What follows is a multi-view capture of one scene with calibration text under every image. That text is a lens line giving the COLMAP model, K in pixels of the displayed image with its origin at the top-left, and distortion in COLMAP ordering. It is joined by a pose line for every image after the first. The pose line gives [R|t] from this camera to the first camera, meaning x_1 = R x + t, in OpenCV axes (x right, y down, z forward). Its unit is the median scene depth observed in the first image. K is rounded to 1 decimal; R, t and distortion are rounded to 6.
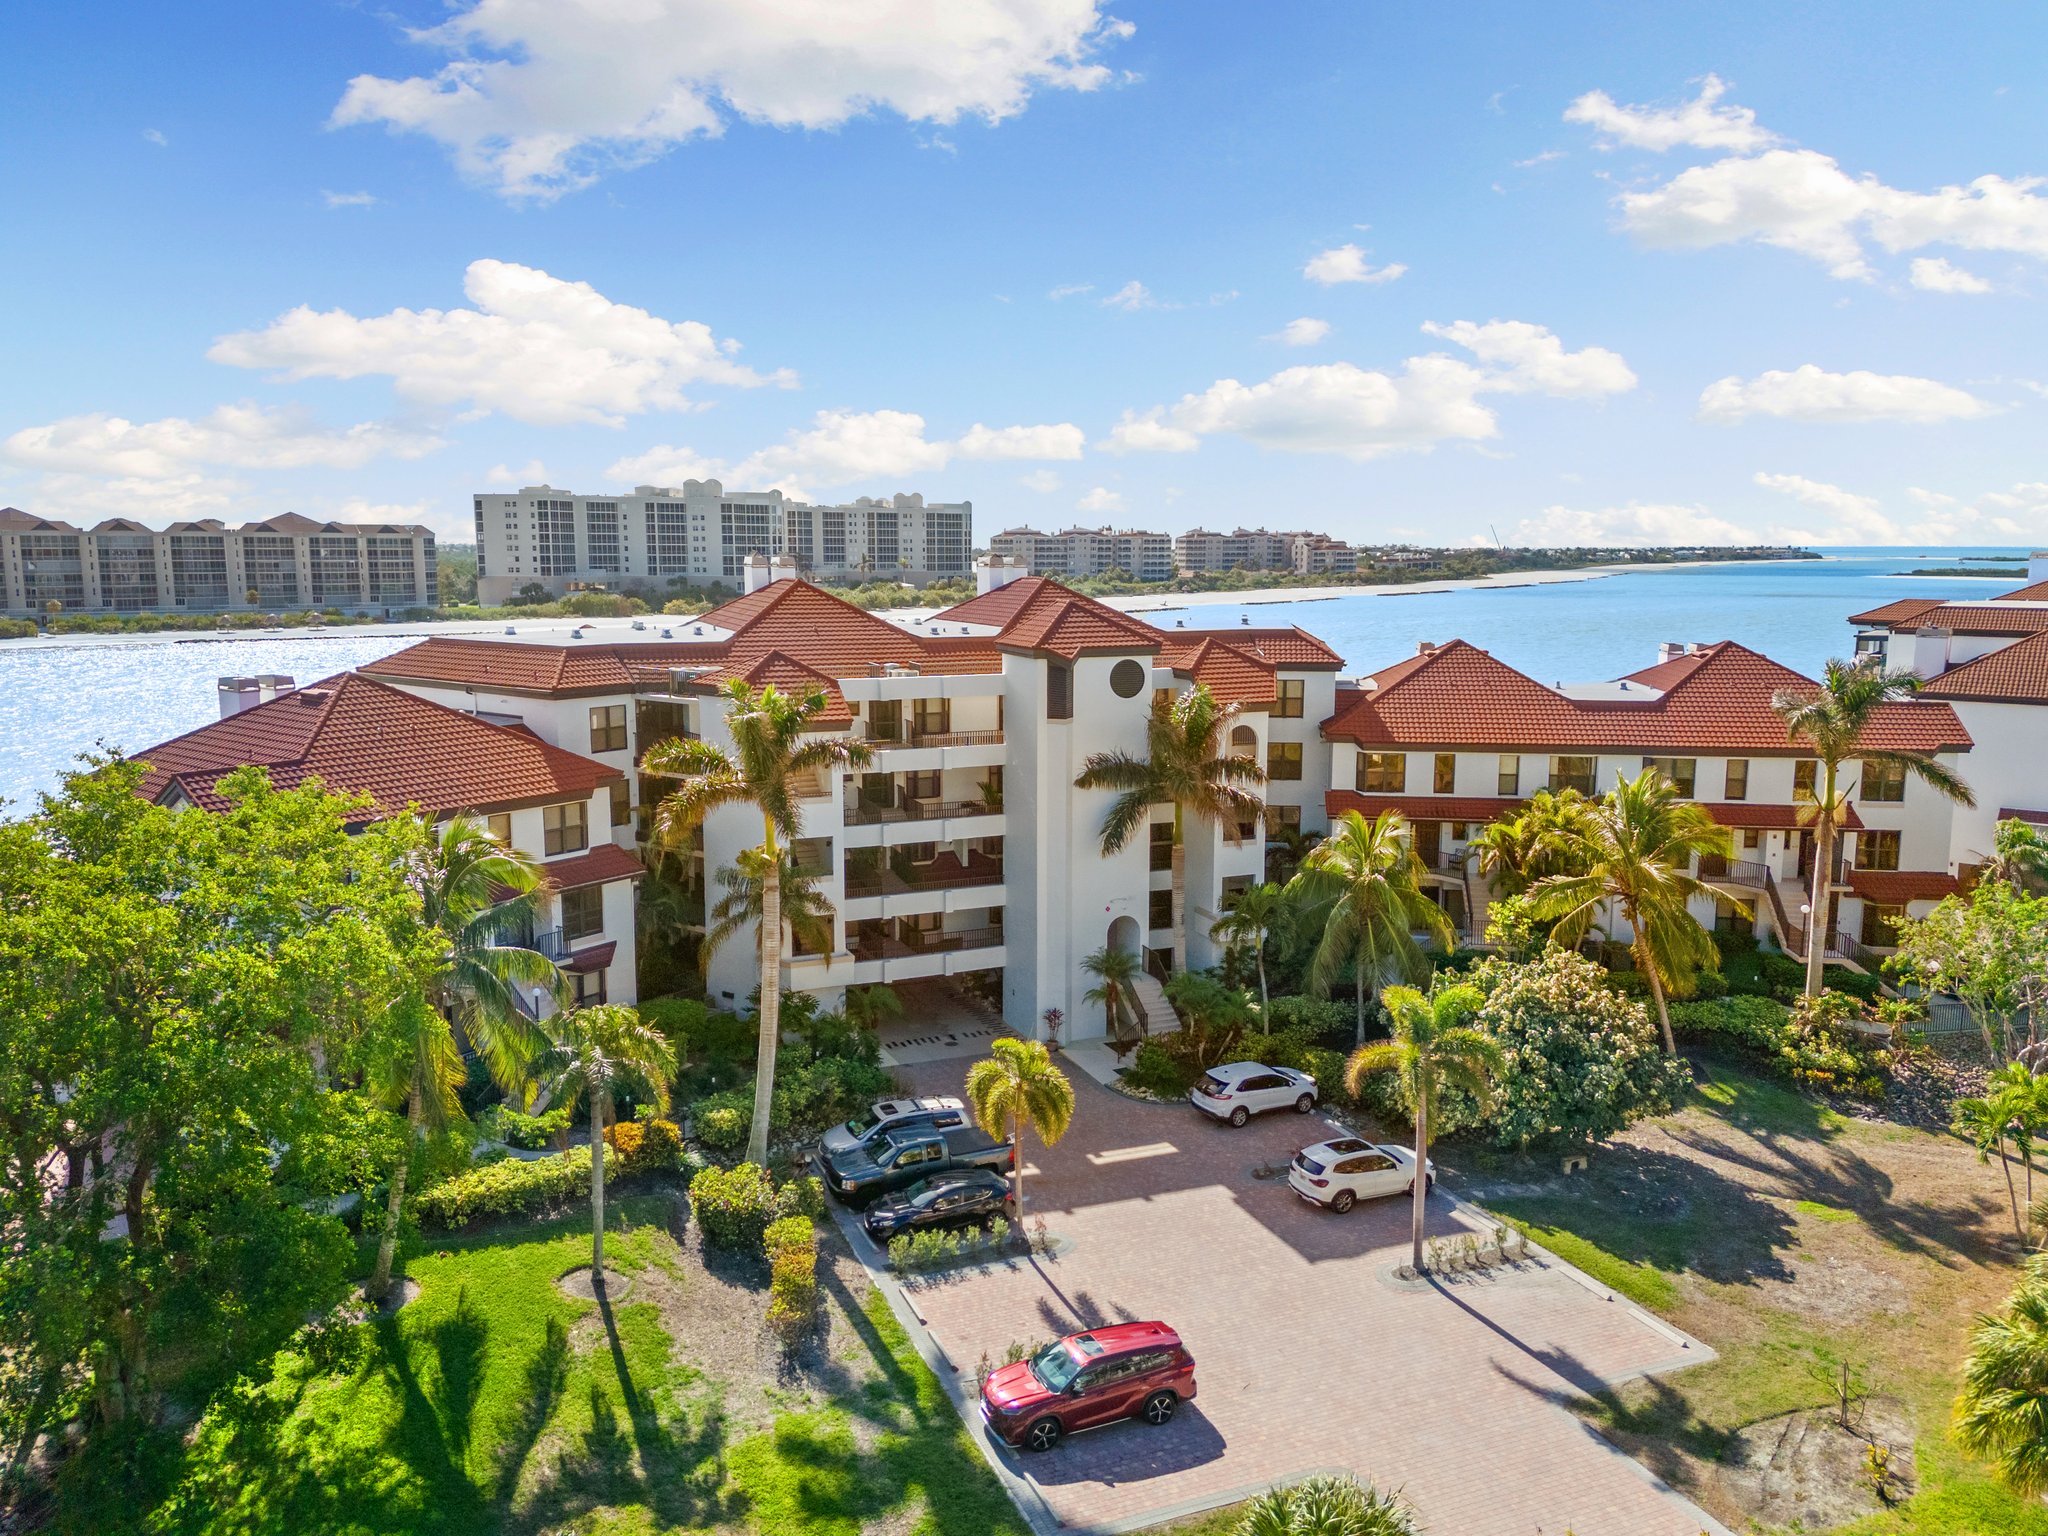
lens RADIAL K [[1502.9, 0, 1024.0], [0, 1502.9, 768.0], [0, 0, 1]] dist [0.099499, -0.112141]
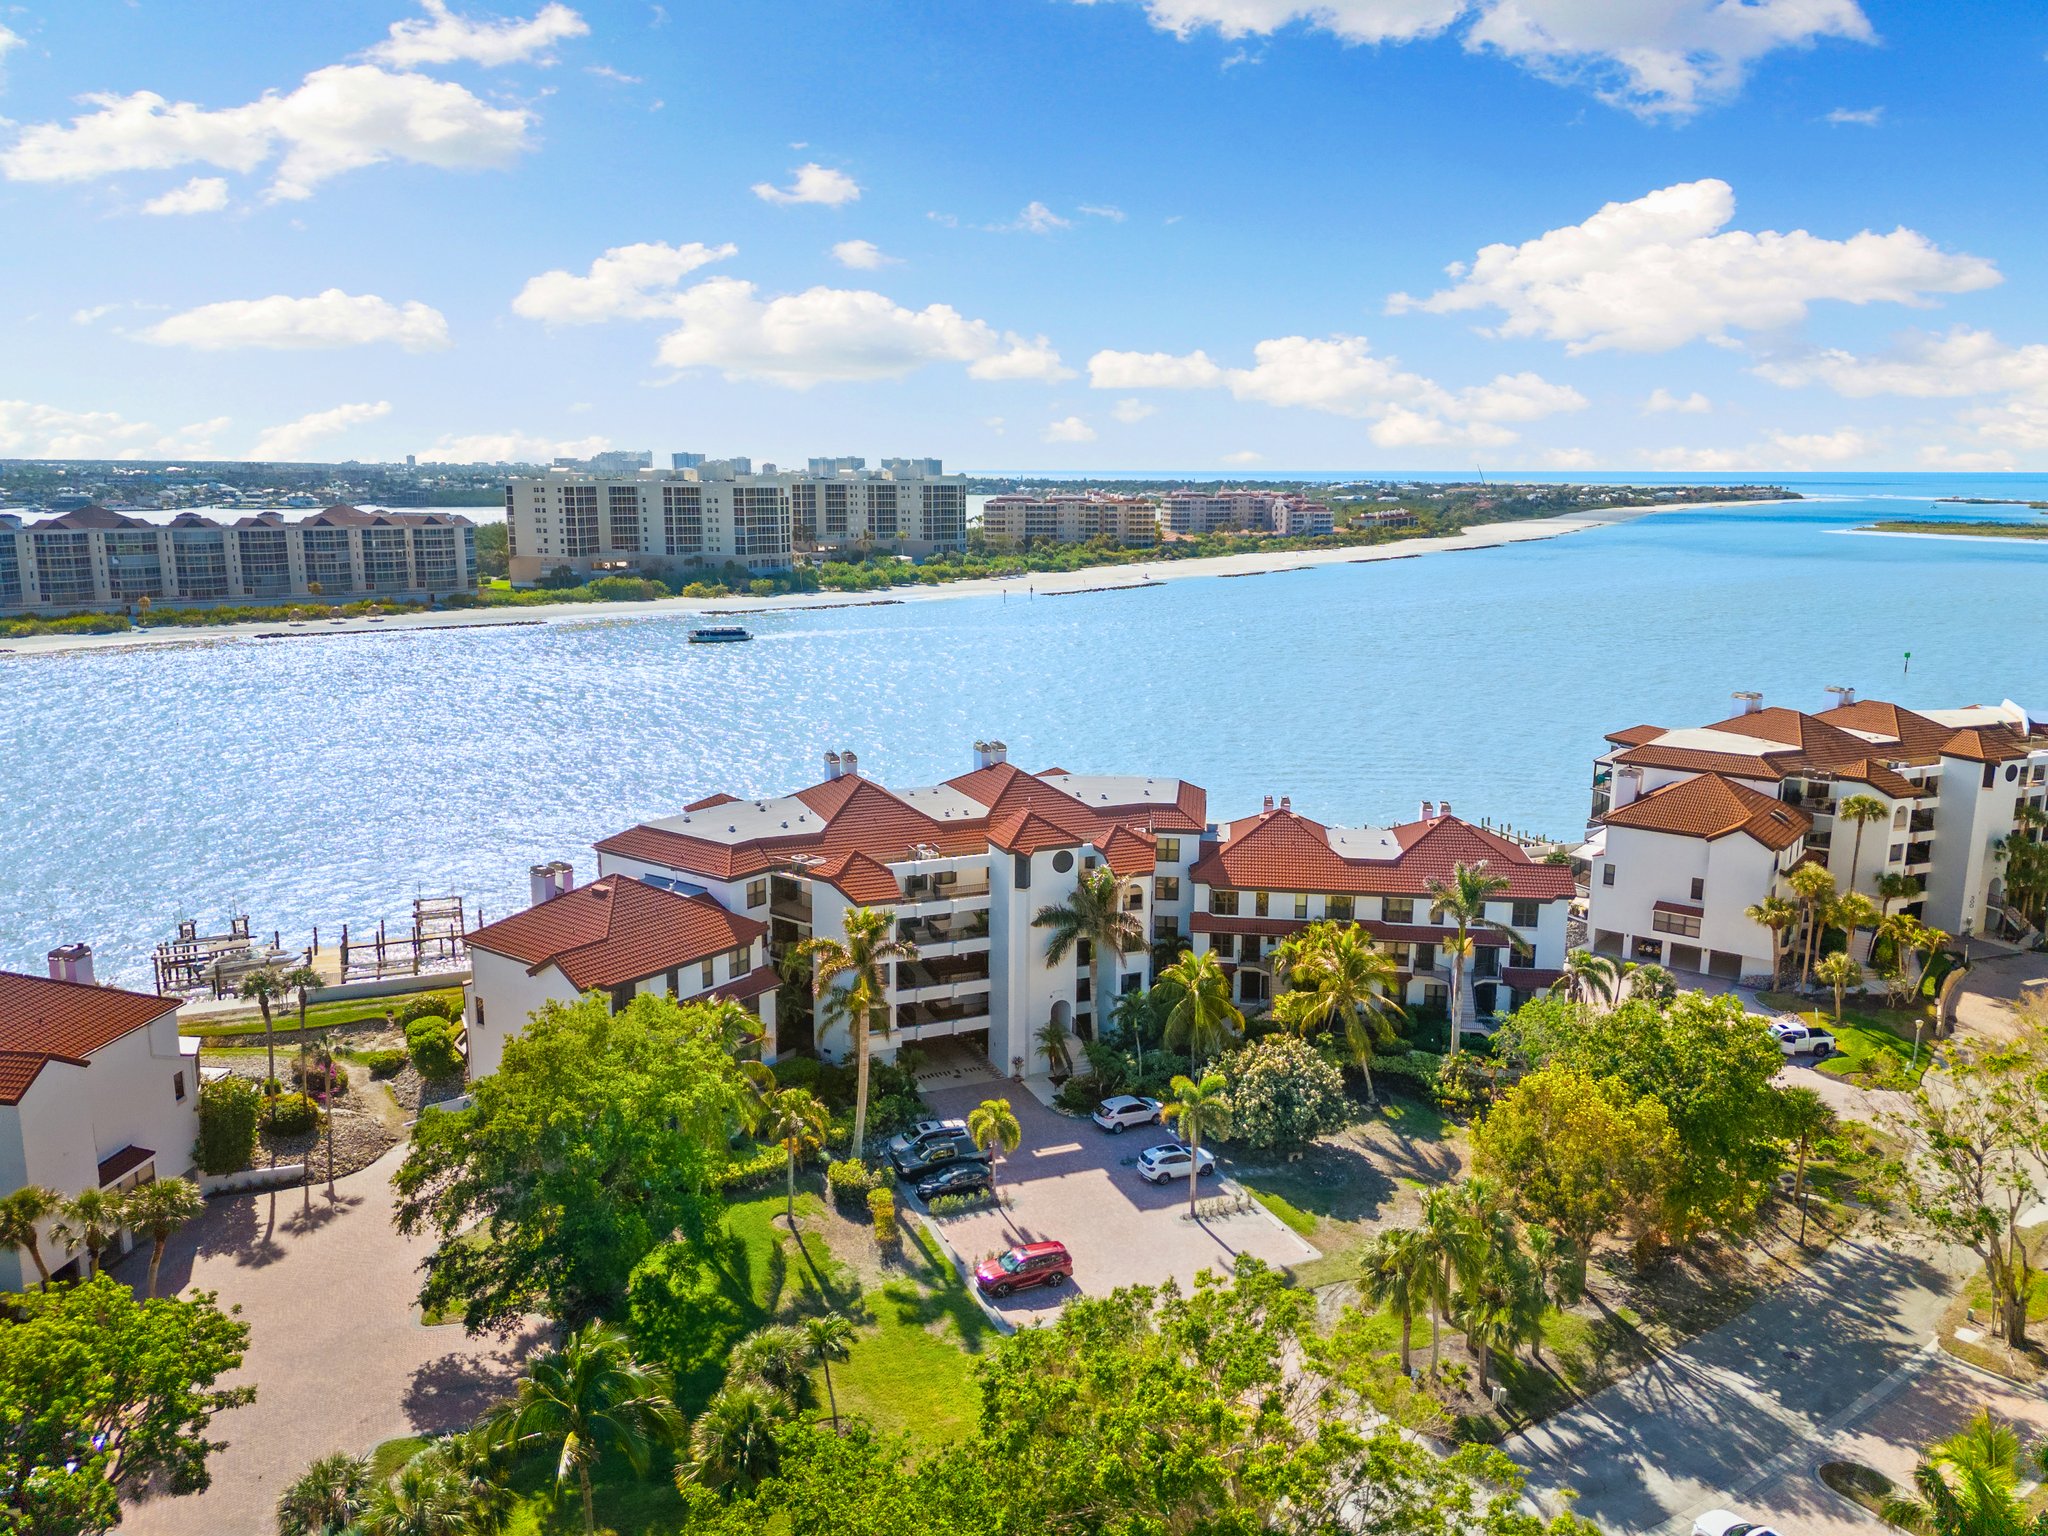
lens RADIAL K [[1499.4, 0, 1024.0], [0, 1499.4, 768.0], [0, 0, 1]] dist [0.116351, -0.145508]
pose [[0.999976, 0.004649, 0.005087, 0.016580], [-0.004906, 0.998657, 0.051583, -0.256153], [-0.004840, -0.051607, 0.998656, -0.682743]]
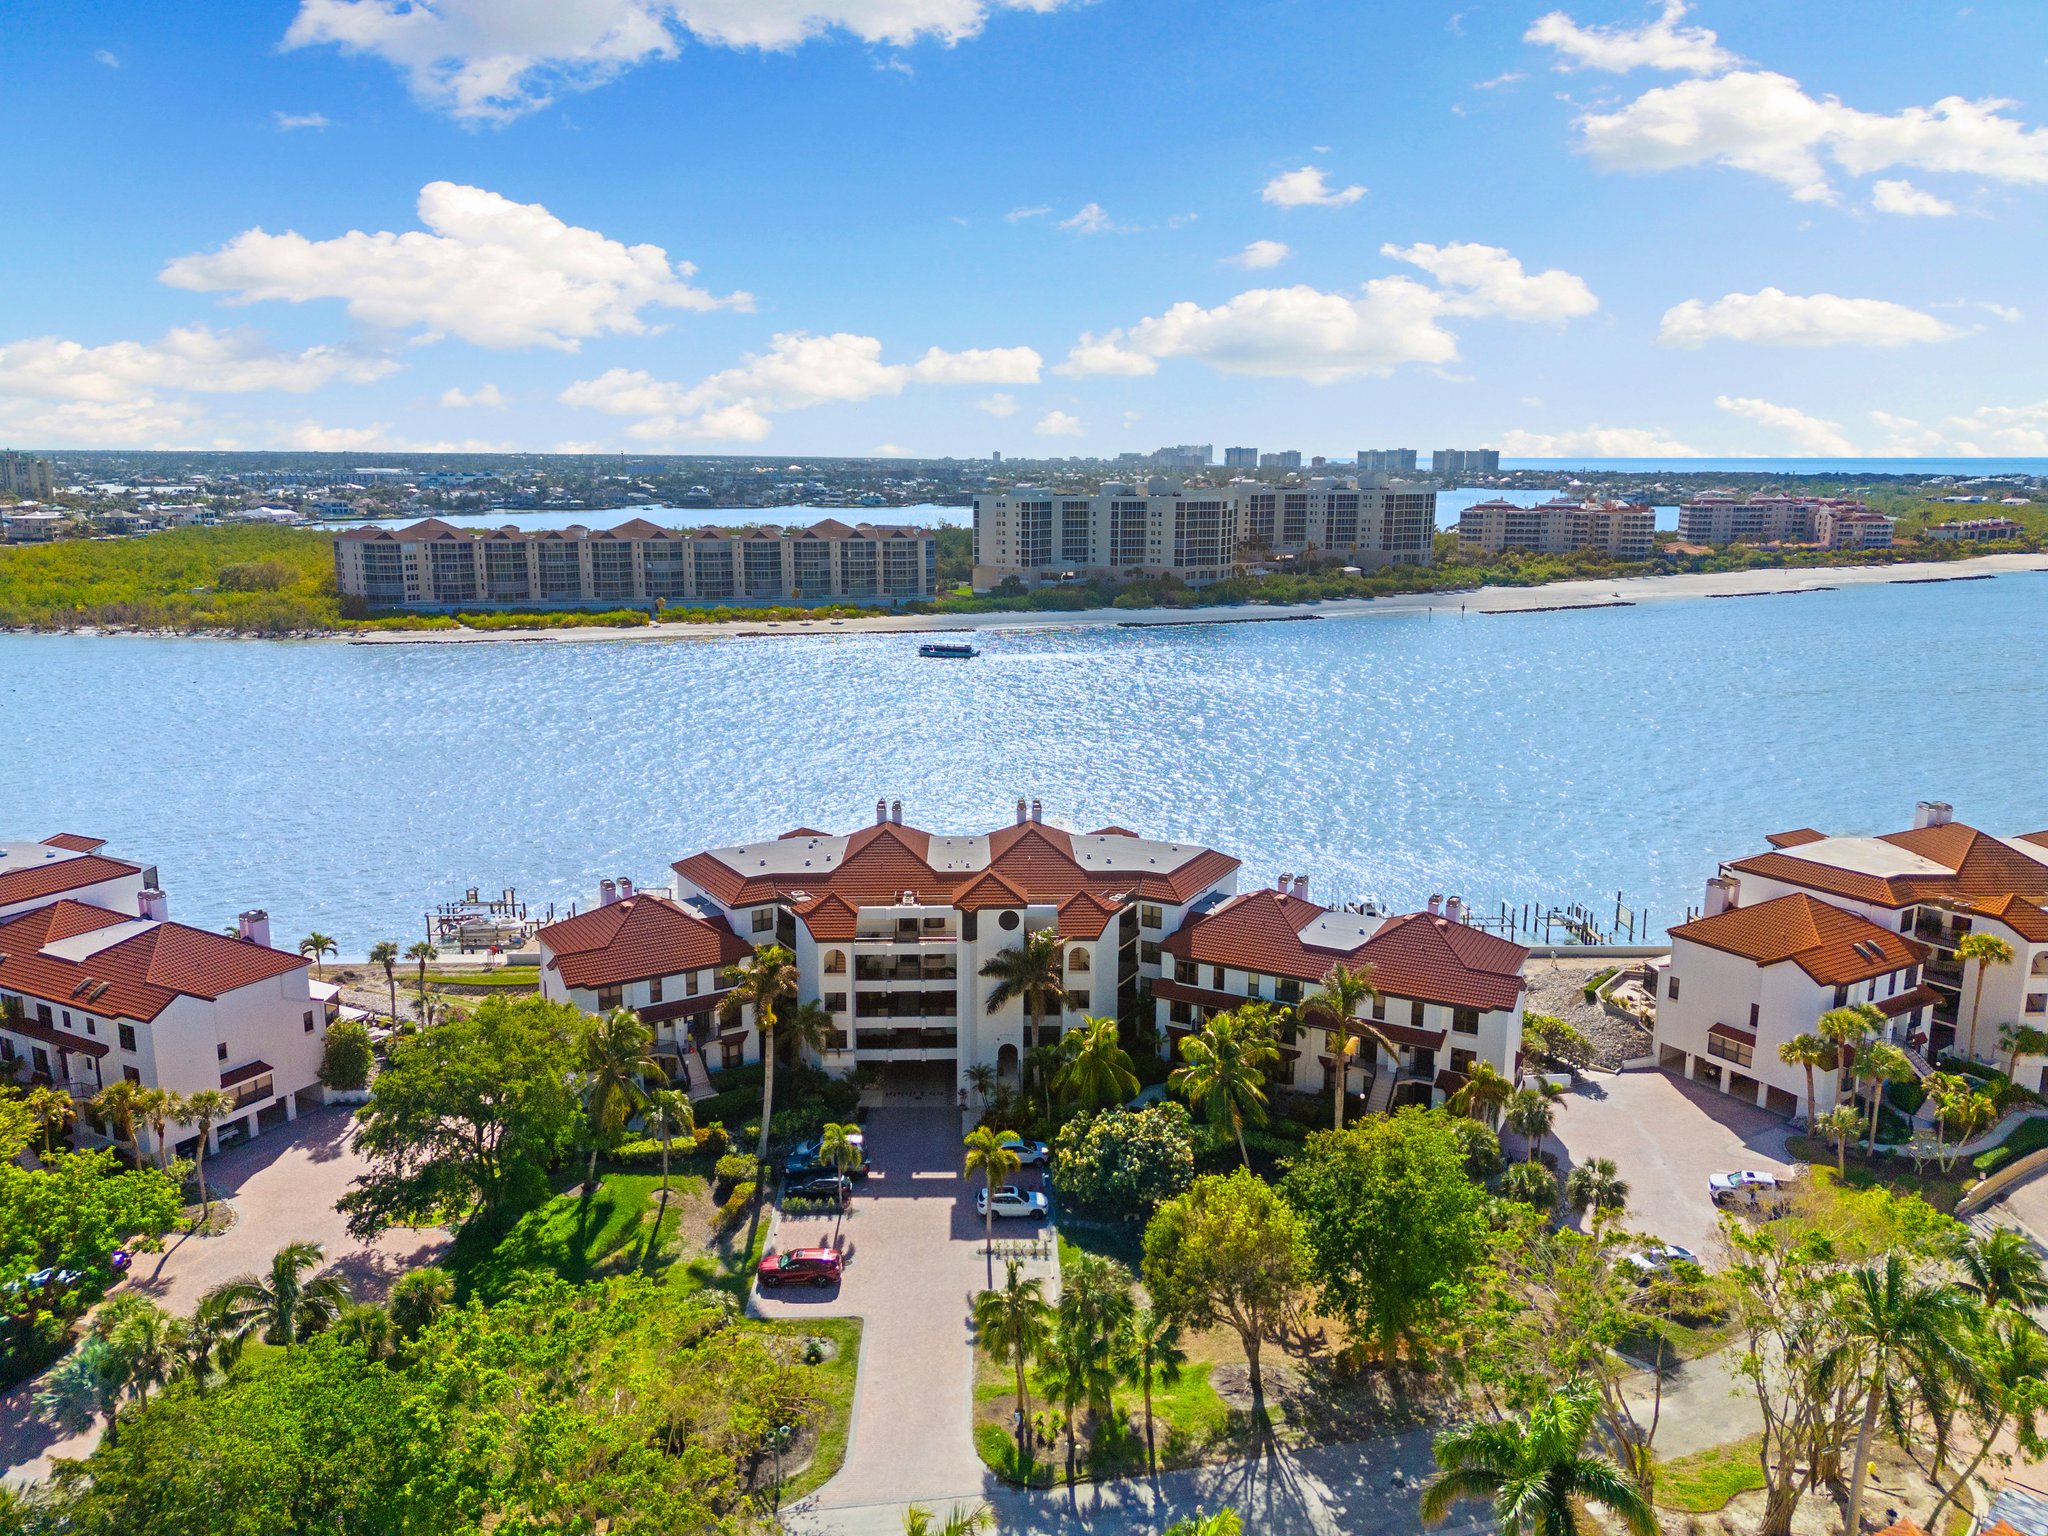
lens RADIAL K [[1499.4, 0, 1024.0], [0, 1499.4, 768.0], [0, 0, 1]] dist [0.116351, -0.145508]
pose [[0.936479, 0.076131, -0.342360, 0.729460], [-0.055917, 0.996080, 0.068546, -0.387652], [0.346236, -0.045048, 0.937065, -0.758304]]
